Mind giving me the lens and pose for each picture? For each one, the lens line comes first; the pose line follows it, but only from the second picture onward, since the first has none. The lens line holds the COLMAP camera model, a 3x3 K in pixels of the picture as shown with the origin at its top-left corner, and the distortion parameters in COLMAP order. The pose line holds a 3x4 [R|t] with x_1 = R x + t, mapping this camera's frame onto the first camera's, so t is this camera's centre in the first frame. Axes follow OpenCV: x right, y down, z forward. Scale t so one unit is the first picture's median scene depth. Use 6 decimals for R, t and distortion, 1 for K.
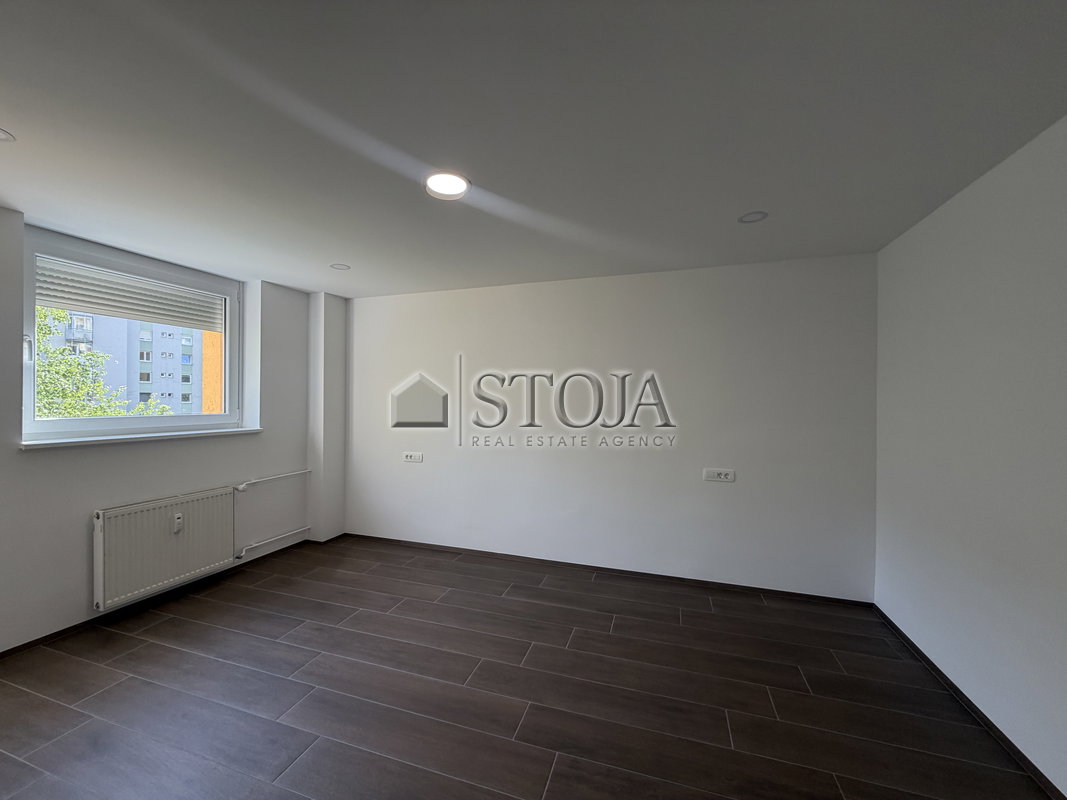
lens RADIAL K [[426.4, 0, 531.8], [0, 426.4, 399.6], [0, 0, 1]] dist [-0.000608, 0.000705]
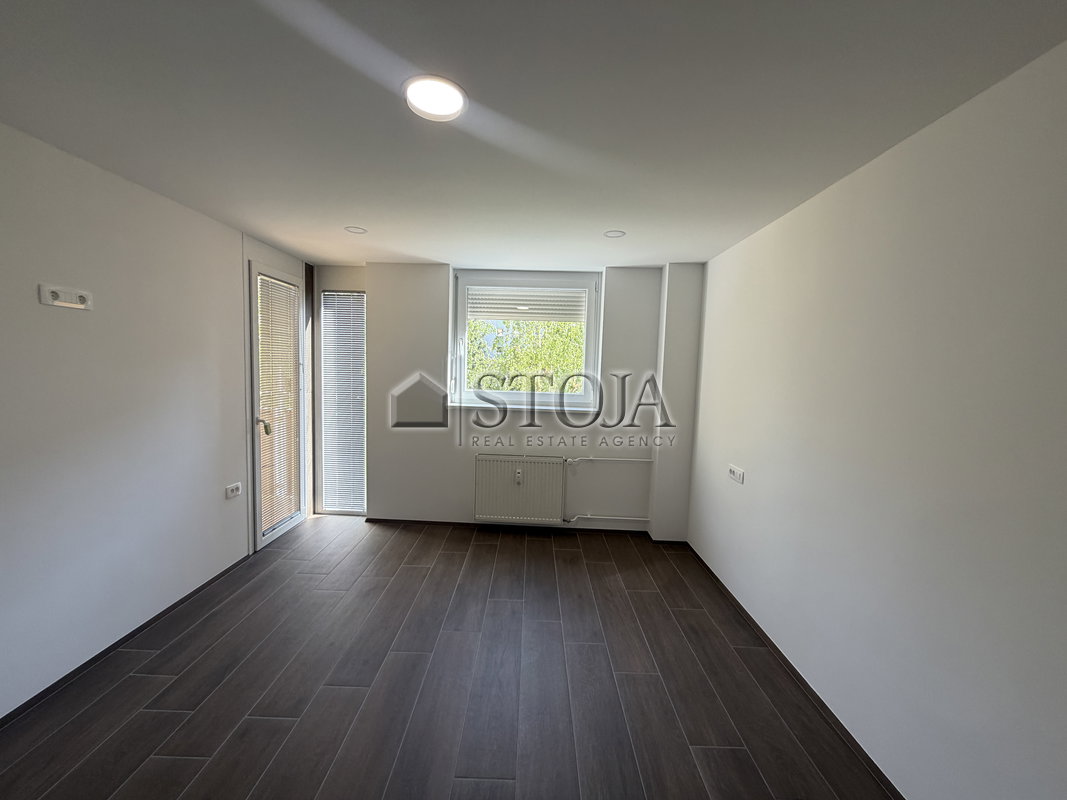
lens RADIAL K [[426.4, 0, 529.3], [0, 426.4, 397.7], [0, 0, 1]] dist [-0.000608, 0.000705]
pose [[0.295178, 0.074941, -0.952499, 0.333199], [-0.032115, 0.997134, 0.068501, -0.032161], [0.954903, 0.010369, 0.296738, 0.550212]]
